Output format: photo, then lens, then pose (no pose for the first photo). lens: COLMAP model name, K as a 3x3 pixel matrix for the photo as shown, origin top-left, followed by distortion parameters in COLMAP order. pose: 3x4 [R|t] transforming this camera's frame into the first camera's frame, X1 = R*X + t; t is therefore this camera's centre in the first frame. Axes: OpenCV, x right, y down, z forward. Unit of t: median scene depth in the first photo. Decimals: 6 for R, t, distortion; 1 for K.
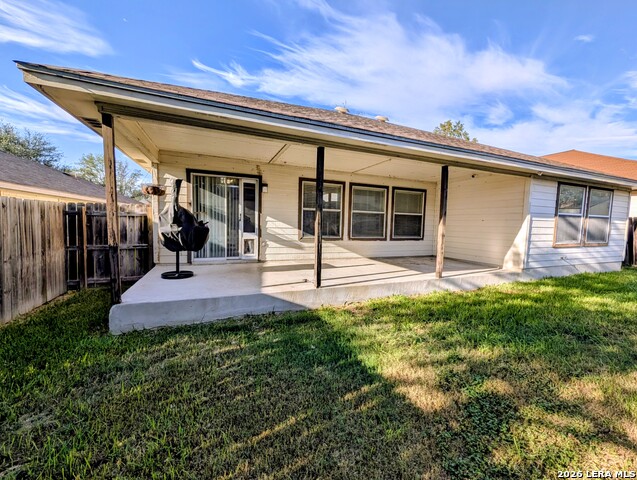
lens RADIAL K [[249.1, 0, 318.5], [0, 249.1, 240.0], [0, 0, 1]] dist [-0.000646, -0.000130]
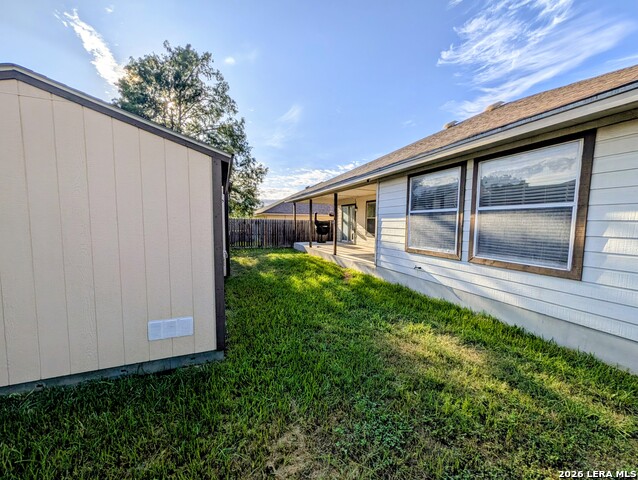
lens RADIAL K [[236.6, 0, 319.0], [0, 236.6, 240.0], [0, 0, 1]] dist [0.000023, -0.000028]
pose [[-0.004813, 0.050974, -0.998688, 1.772762], [-0.079749, 0.995499, 0.051196, -0.028546], [0.996803, 0.079891, -0.000726, 0.703603]]
